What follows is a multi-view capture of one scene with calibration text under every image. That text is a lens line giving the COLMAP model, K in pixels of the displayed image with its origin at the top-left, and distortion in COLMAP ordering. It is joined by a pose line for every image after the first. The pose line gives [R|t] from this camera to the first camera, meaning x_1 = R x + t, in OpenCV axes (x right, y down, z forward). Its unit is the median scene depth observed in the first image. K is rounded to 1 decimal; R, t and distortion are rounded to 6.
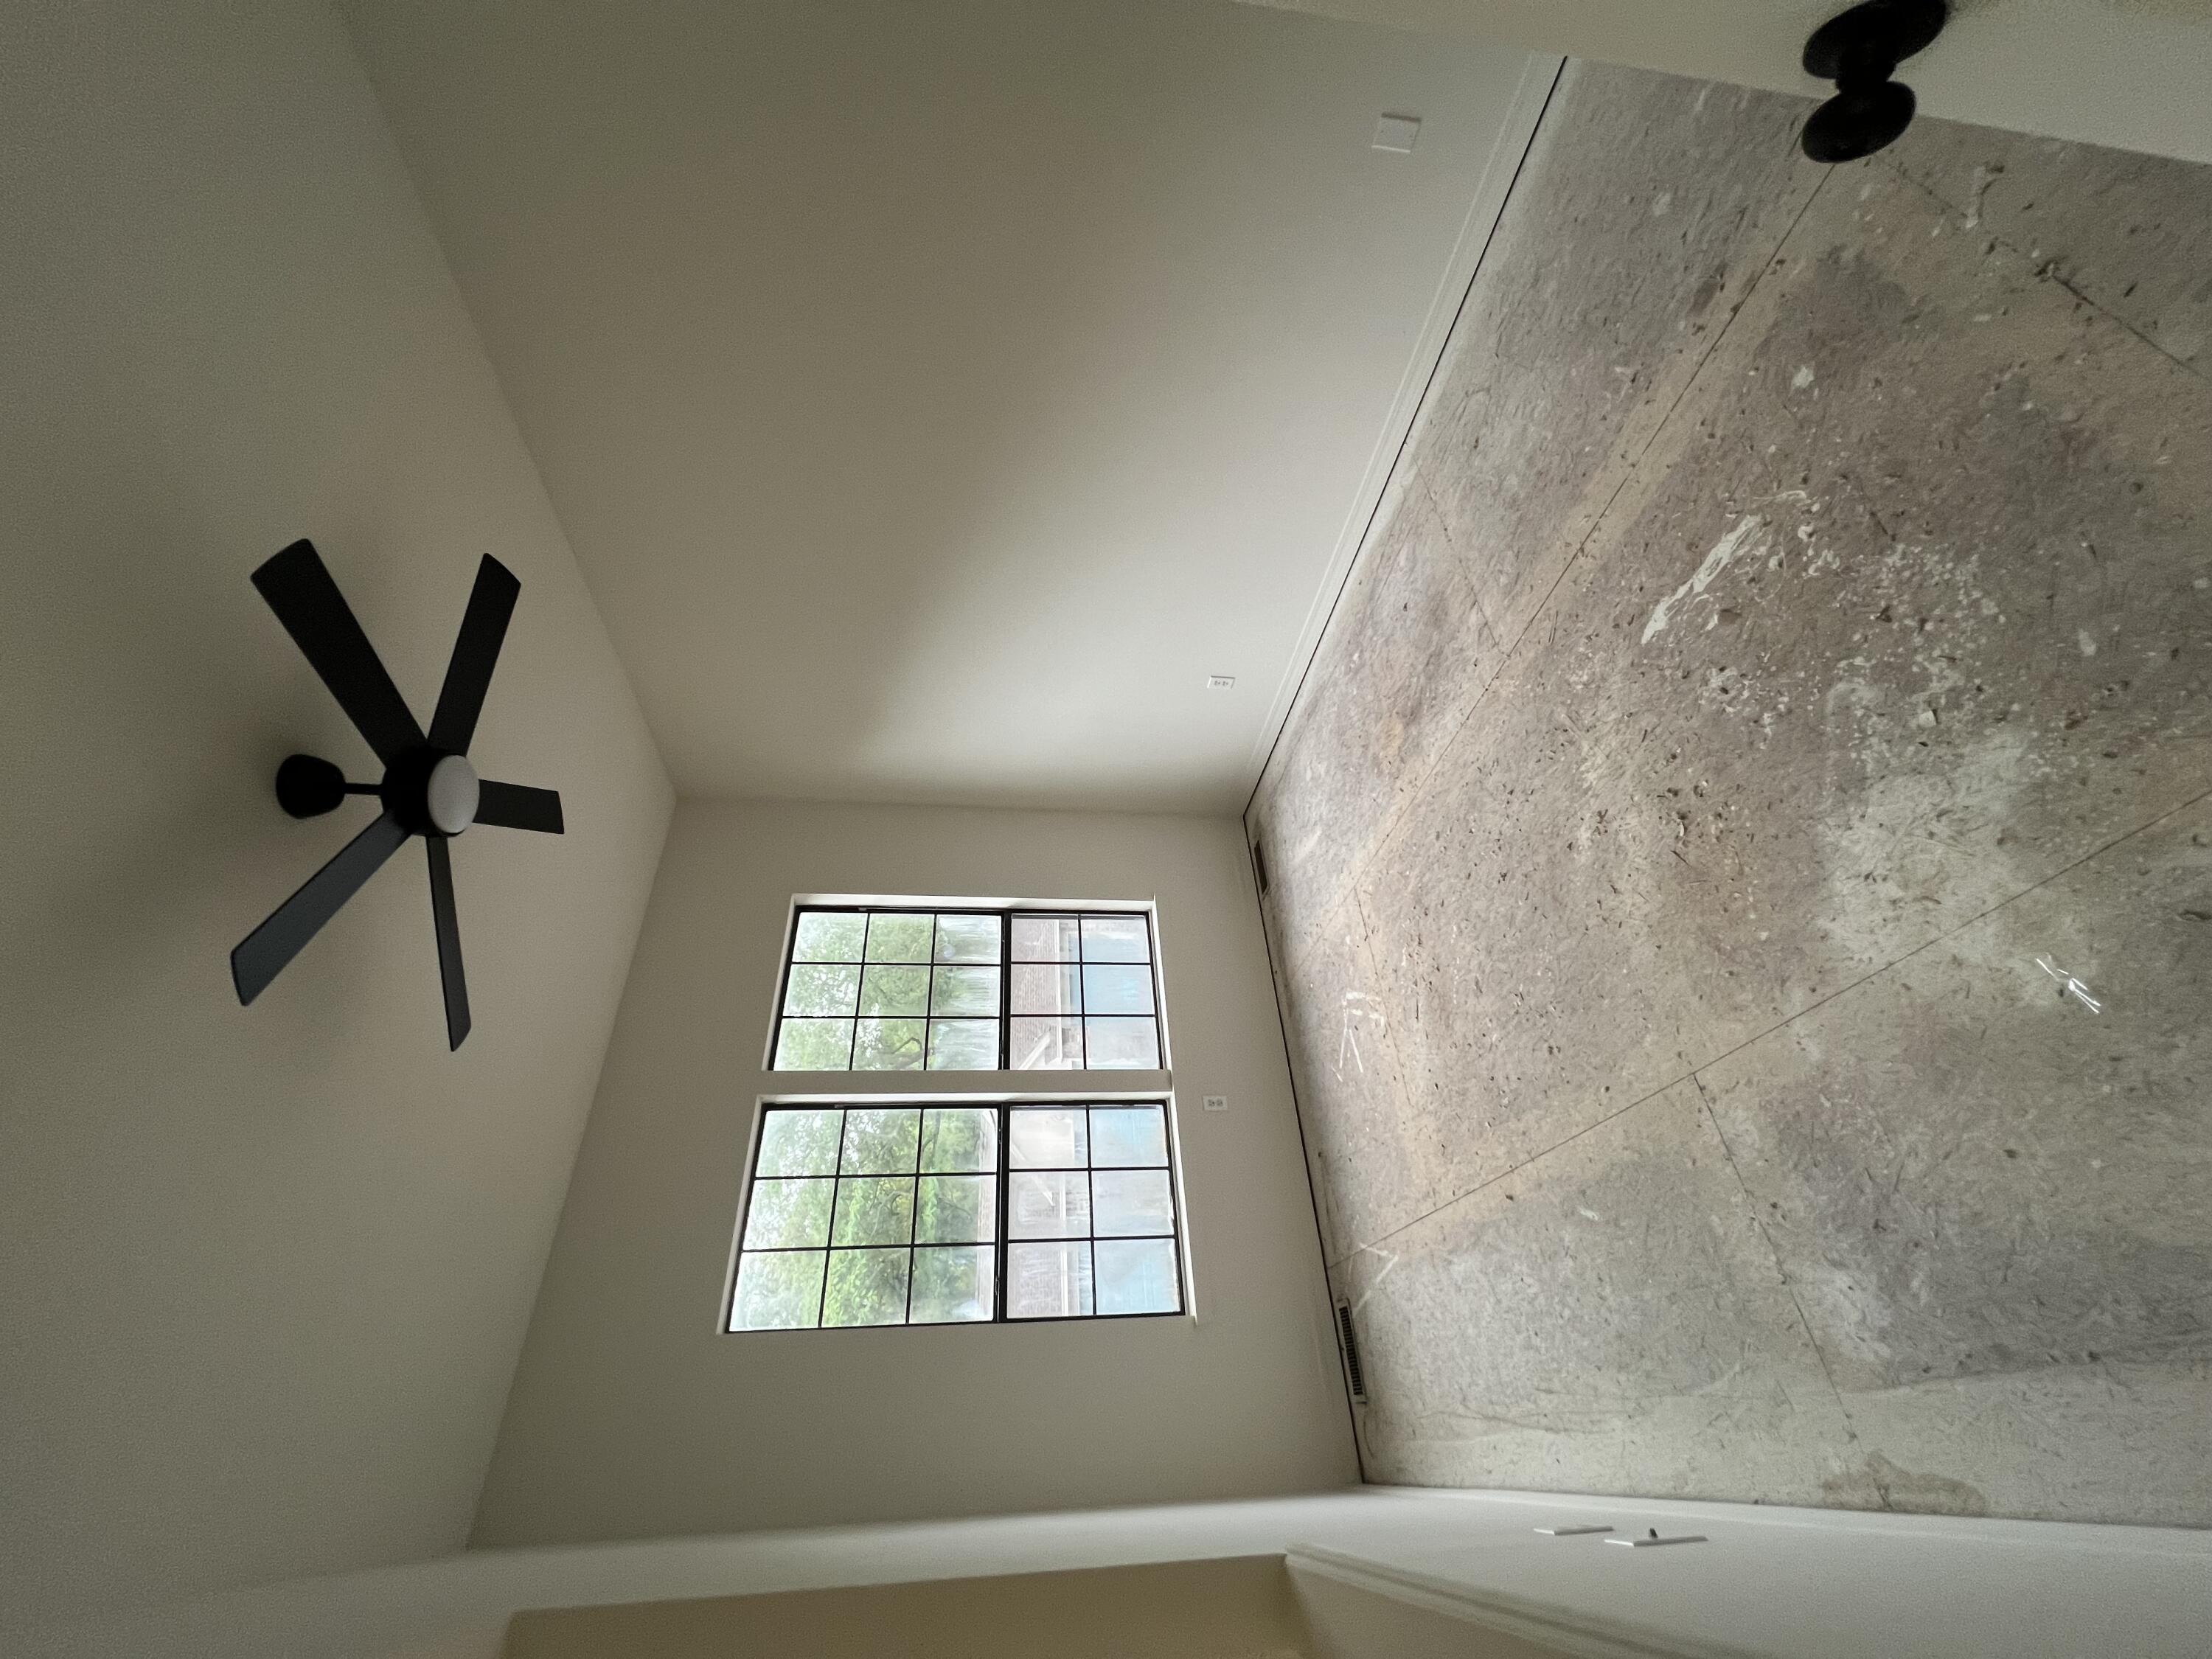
lens RADIAL K [[884.5, 0, 1107.5], [0, 884.5, 831.9], [0, 0, 1]] dist [-0.000571, 0.000061]
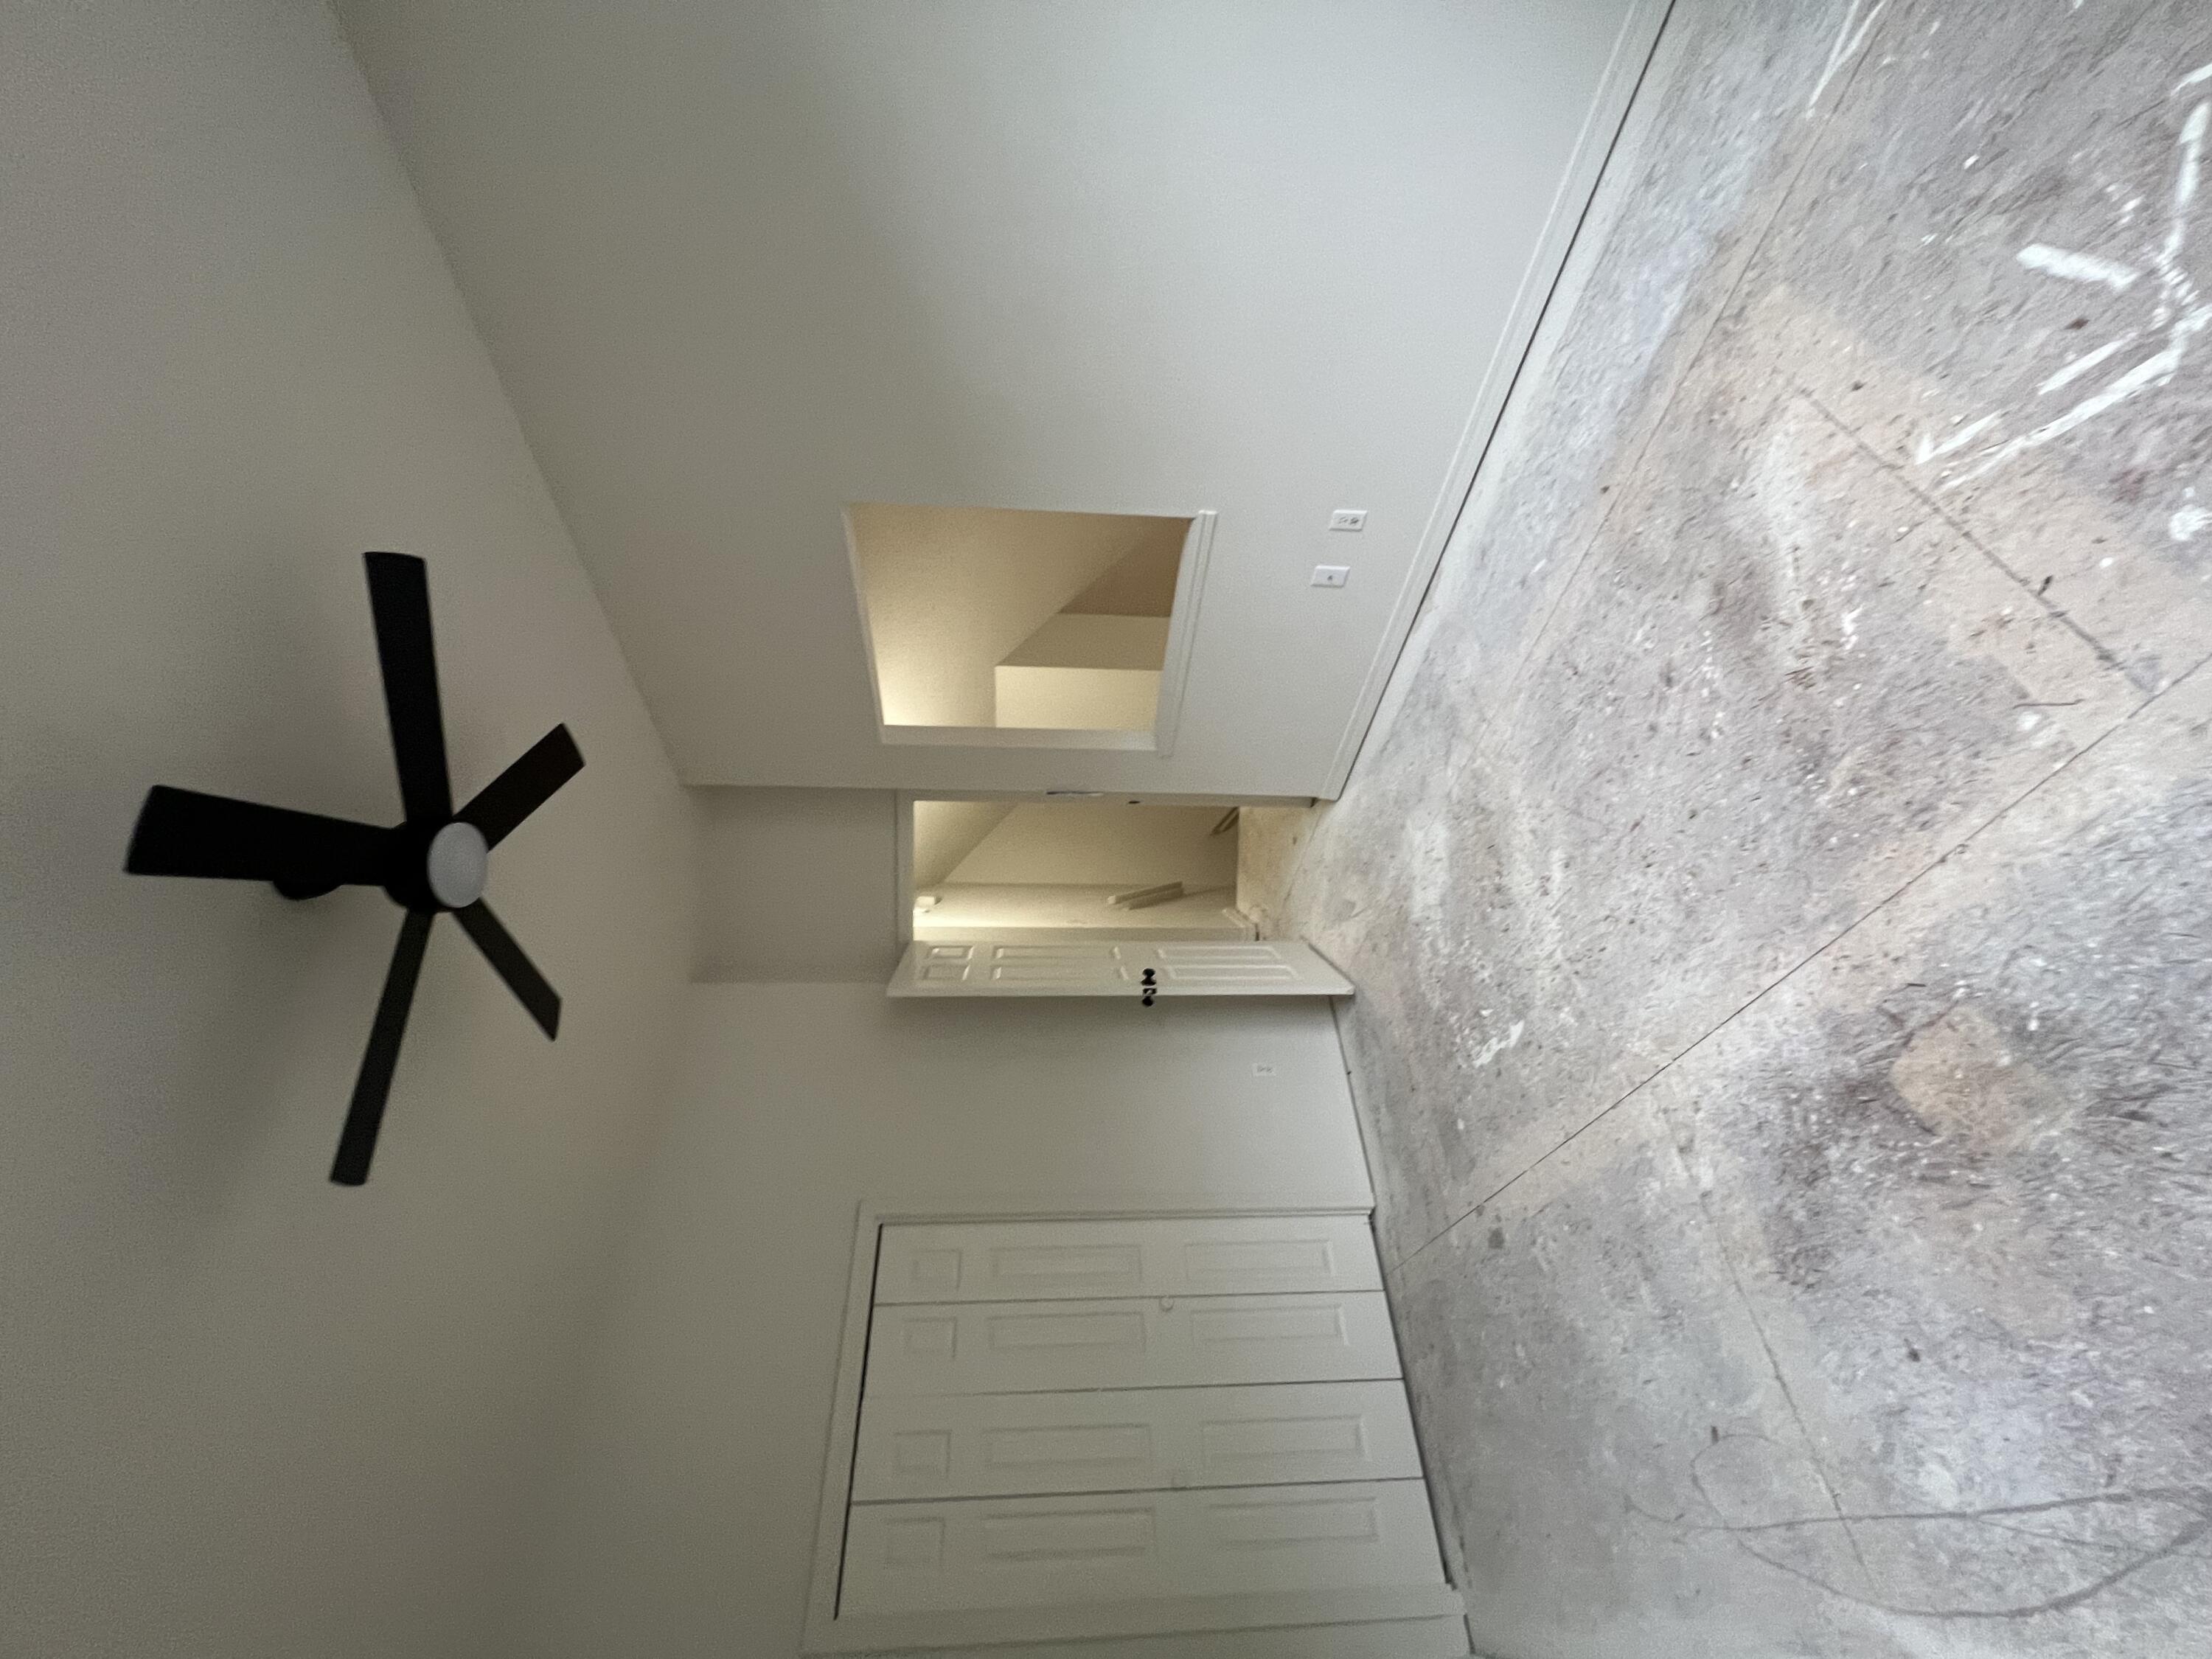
lens RADIAL K [[892.8, 0, 1106.0], [0, 892.8, 829.5], [0, 0, 1]] dist [0.000028, 0.000000]
pose [[0.975232, 0.056616, 0.213817, -0.282457], [0.041770, -0.996433, 0.073329, -0.047335], [0.217206, -0.062582, -0.974118, 2.021276]]
